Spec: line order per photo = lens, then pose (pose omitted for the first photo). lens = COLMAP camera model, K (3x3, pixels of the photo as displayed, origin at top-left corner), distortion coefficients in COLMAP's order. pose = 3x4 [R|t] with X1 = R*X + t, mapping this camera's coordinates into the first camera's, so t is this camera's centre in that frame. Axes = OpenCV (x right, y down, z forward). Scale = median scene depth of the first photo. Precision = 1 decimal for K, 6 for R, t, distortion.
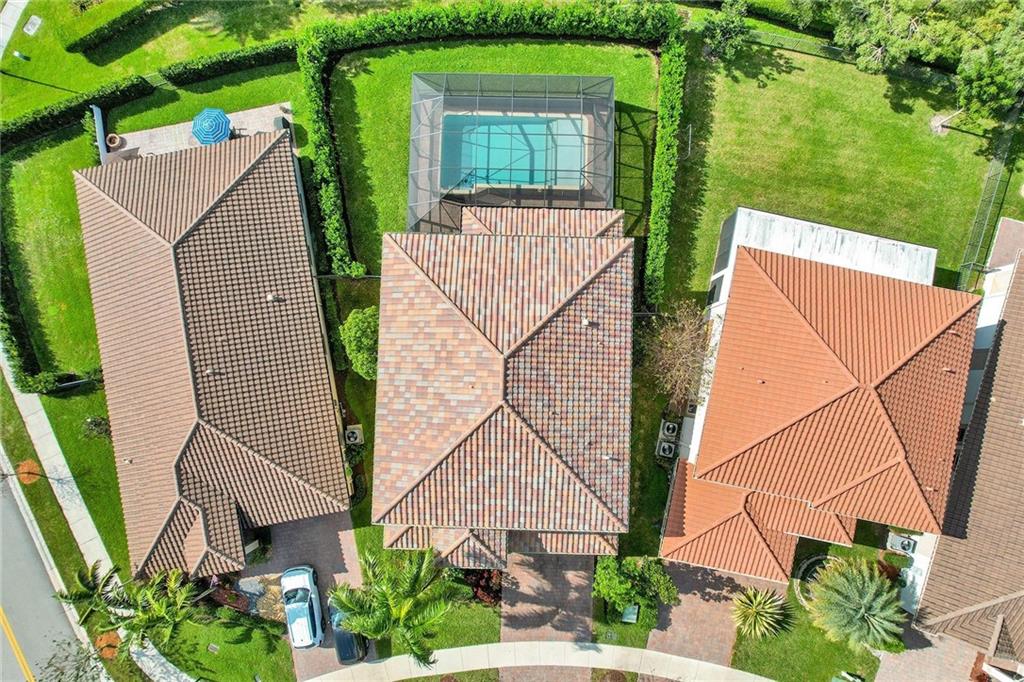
lens RADIAL K [[656.8, 0, 505.9], [0, 656.8, 341.0], [0, 0, 1]] dist [-0.039688, 0.001293]
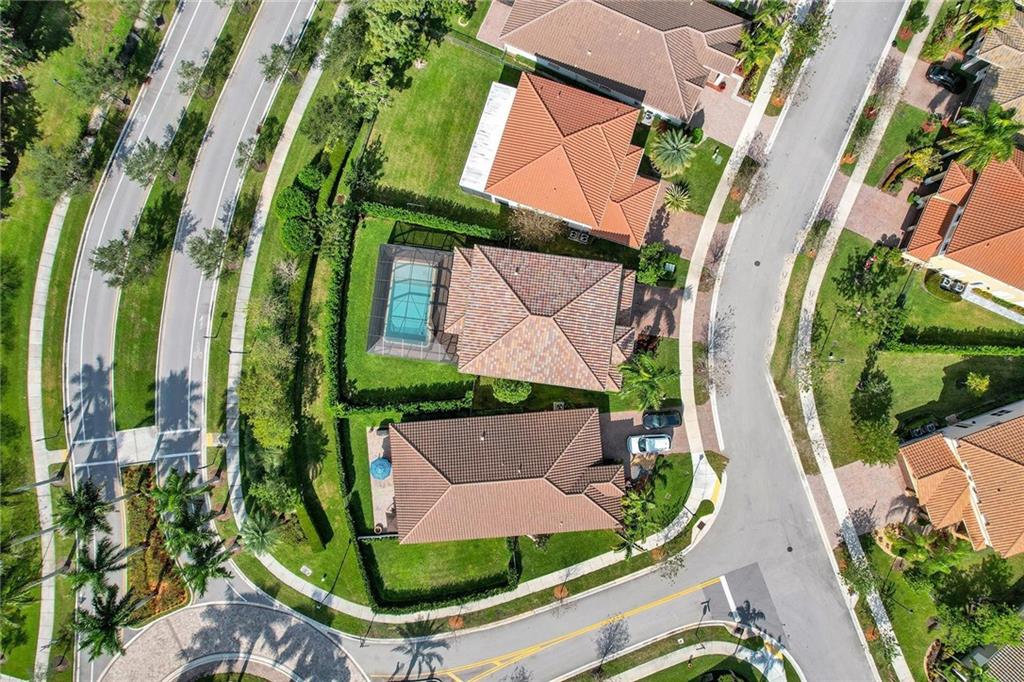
lens RADIAL K [[656.8, 0, 505.9], [0, 656.8, 341.0], [0, 0, 1]] dist [-0.039688, 0.001293]
pose [[0.105296, -0.993962, 0.030862, -0.125869], [0.993147, 0.106691, 0.047704, -0.113052], [-0.050709, 0.025628, 0.998385, -0.845721]]
